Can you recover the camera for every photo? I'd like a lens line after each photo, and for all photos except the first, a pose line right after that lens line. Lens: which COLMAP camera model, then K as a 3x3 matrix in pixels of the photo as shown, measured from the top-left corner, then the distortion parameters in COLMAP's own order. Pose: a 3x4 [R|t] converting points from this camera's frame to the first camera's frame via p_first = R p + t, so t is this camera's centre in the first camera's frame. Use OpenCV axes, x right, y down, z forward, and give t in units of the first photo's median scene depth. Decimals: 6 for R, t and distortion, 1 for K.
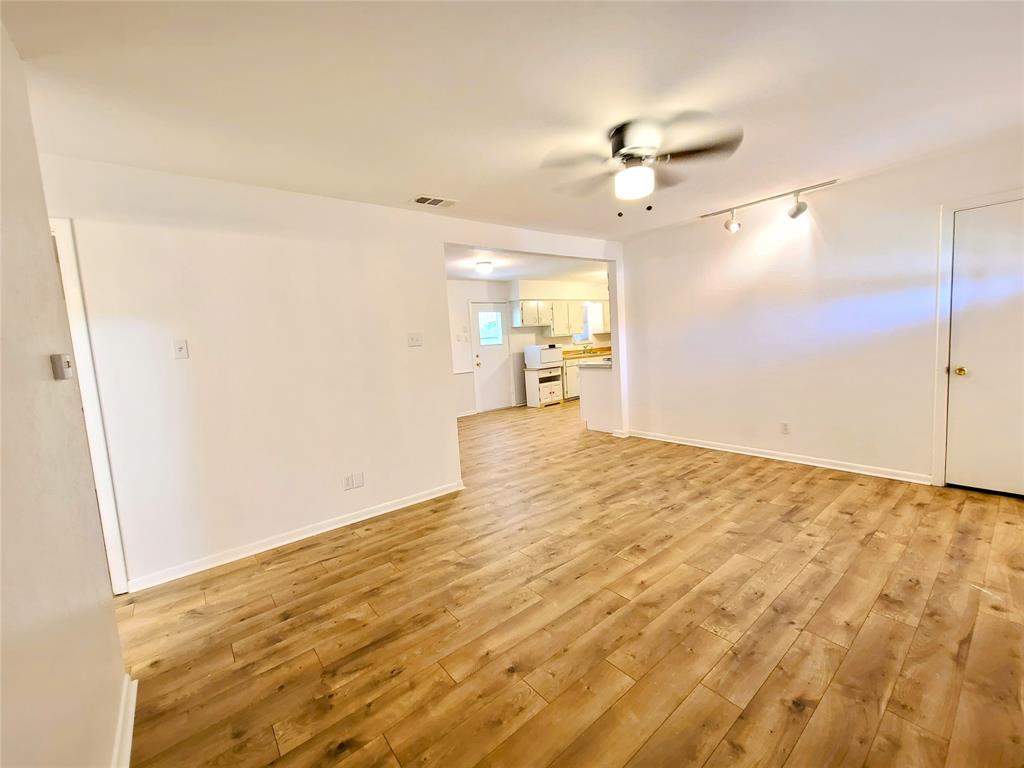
lens RADIAL K [[419.7, 0, 512.6], [0, 419.7, 379.4], [0, 0, 1]] dist [0.012964, -0.008999]
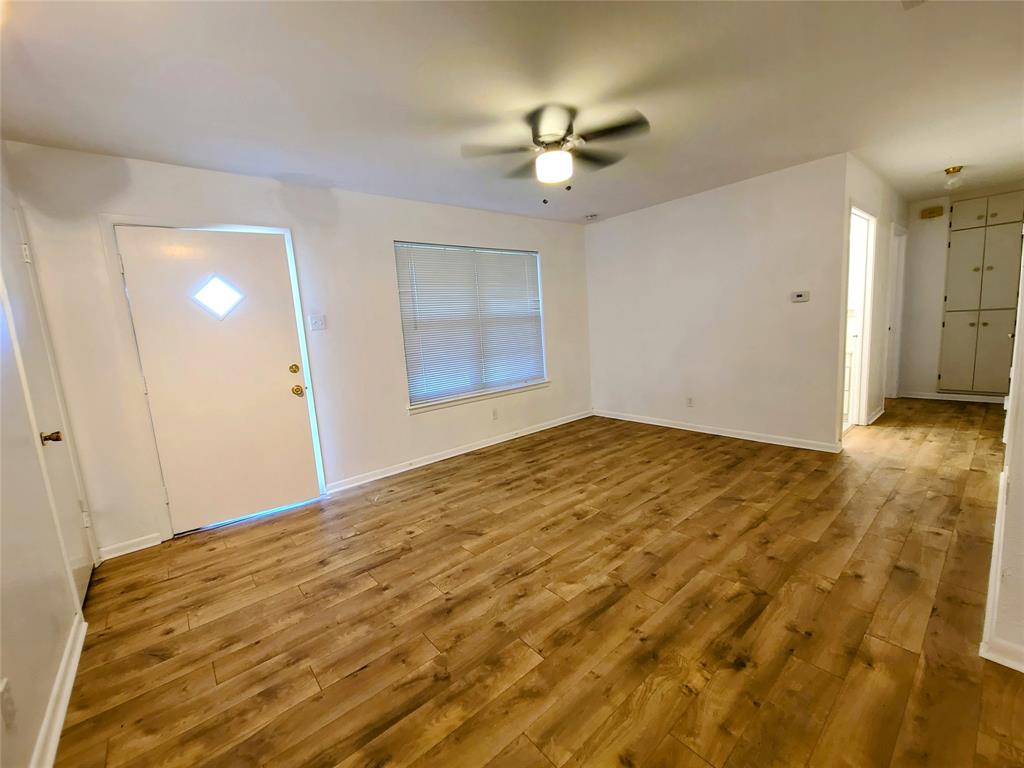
lens RADIAL K [[419.8, 0, 512.1], [0, 419.8, 381.8], [0, 0, 1]] dist [0.005892, -0.004761]
pose [[-0.991285, 0.131608, -0.005731, 0.397088], [0.126626, 0.963954, 0.234003, -0.180417], [0.036321, 0.231238, -0.972219, 1.808660]]
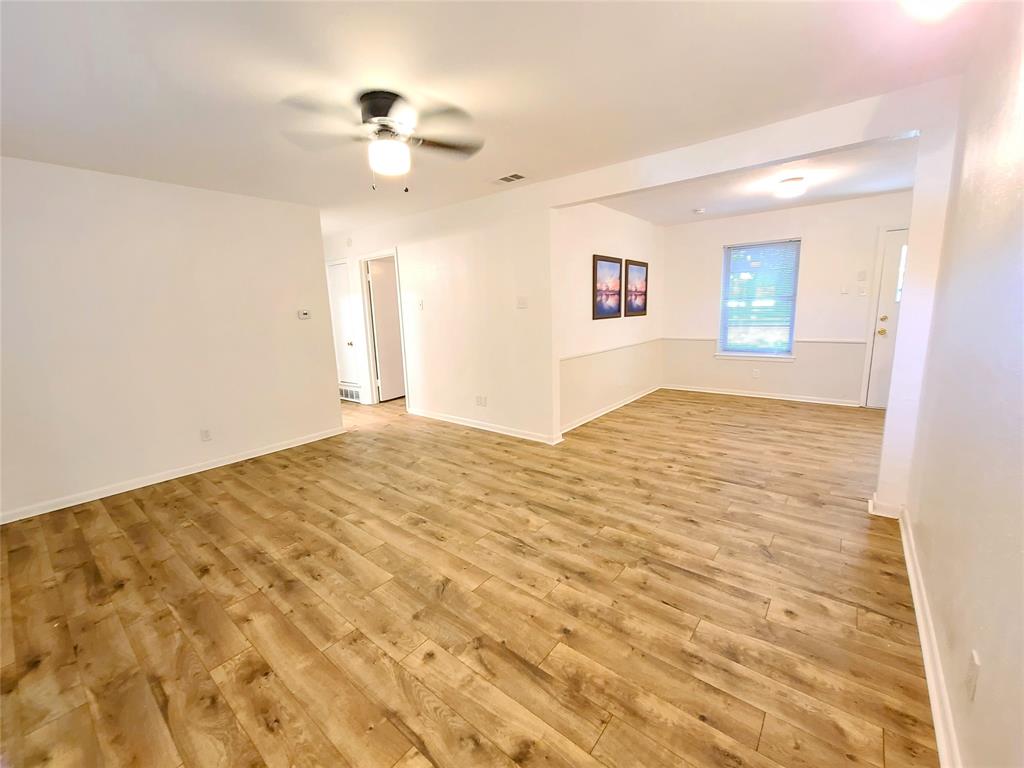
lens RADIAL K [[419.8, 0, 512.1], [0, 419.8, 381.8], [0, 0, 1]] dist [0.005892, -0.004761]
pose [[0.208937, 0.228519, -0.950855, 1.170629], [-0.072789, 0.973251, 0.217907, -0.168556], [0.975216, 0.023683, 0.219982, 0.918066]]
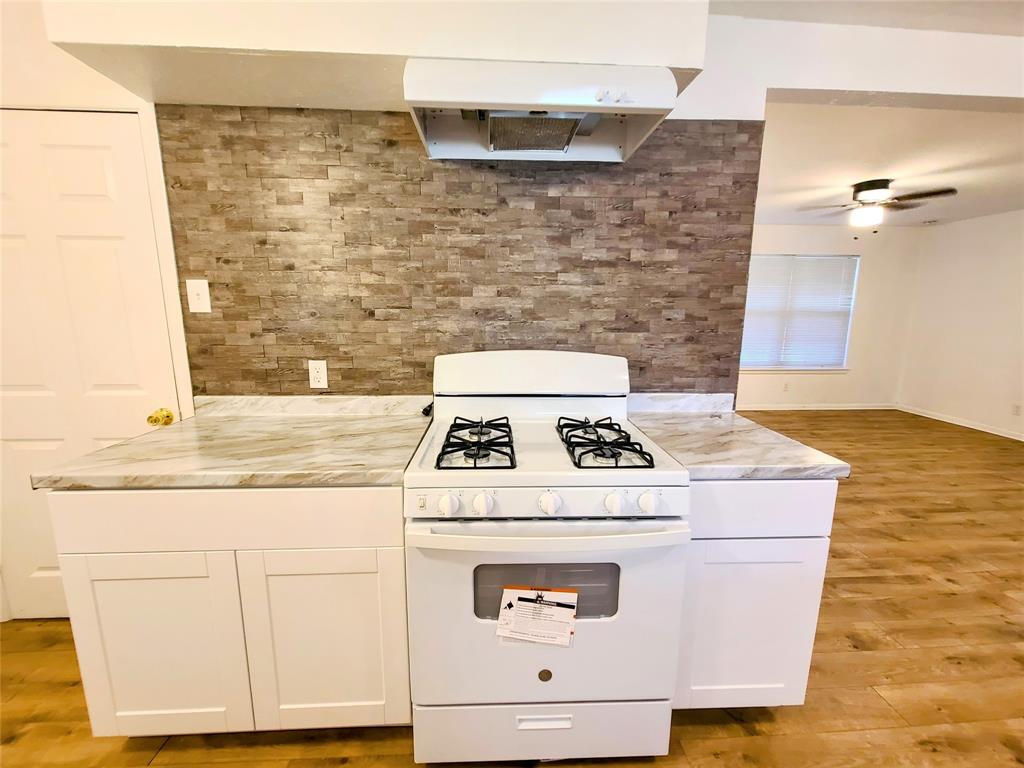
lens RADIAL K [[419.8, 0, 512.1], [0, 419.8, 381.8], [0, 0, 1]] dist [0.005892, -0.004761]
pose [[-0.810838, -0.041237, 0.583816, 0.357240], [0.102718, 0.972005, 0.211317, -0.286316], [-0.576186, 0.231312, -0.783903, 2.645307]]
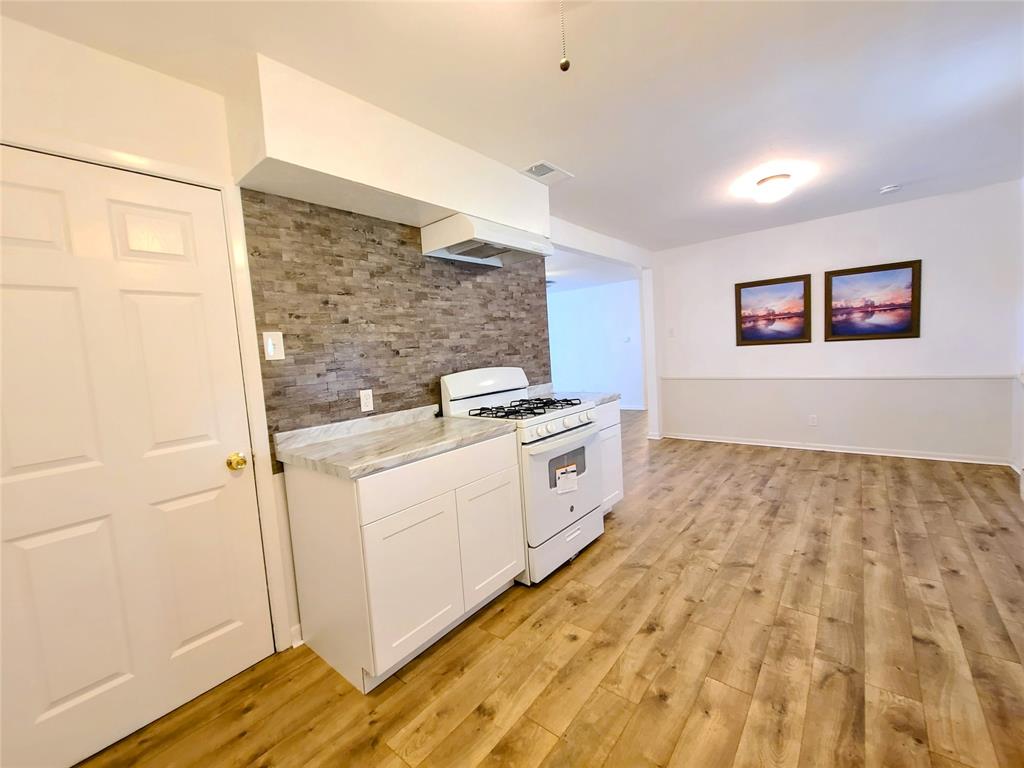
lens RADIAL K [[419.8, 0, 512.1], [0, 419.8, 381.8], [0, 0, 1]] dist [0.005892, -0.004761]
pose [[-0.970451, 0.145292, -0.192653, 0.824664], [0.109522, 0.976644, 0.184858, -0.350234], [0.215011, 0.158296, -0.963697, 3.158005]]
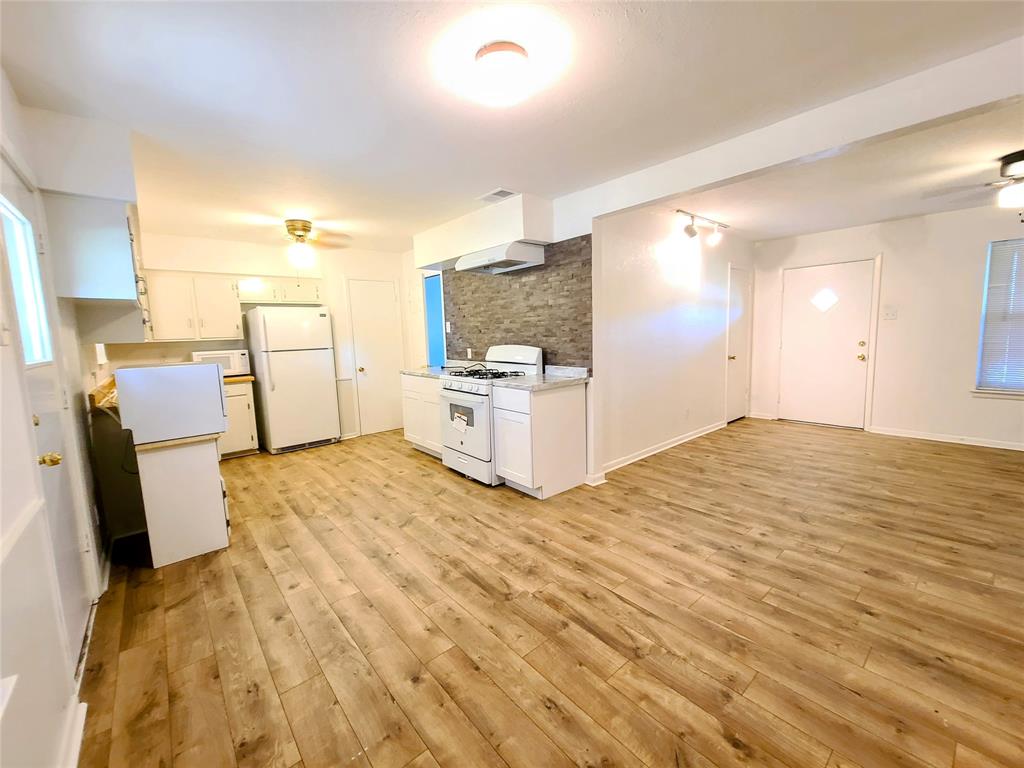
lens RADIAL K [[419.8, 0, 512.1], [0, 419.8, 381.8], [0, 0, 1]] dist [0.005892, -0.004761]
pose [[-0.026062, -0.054556, 0.998171, -0.787538], [0.128483, 0.990045, 0.057467, -0.157671], [-0.991369, 0.129746, -0.018793, 2.199104]]
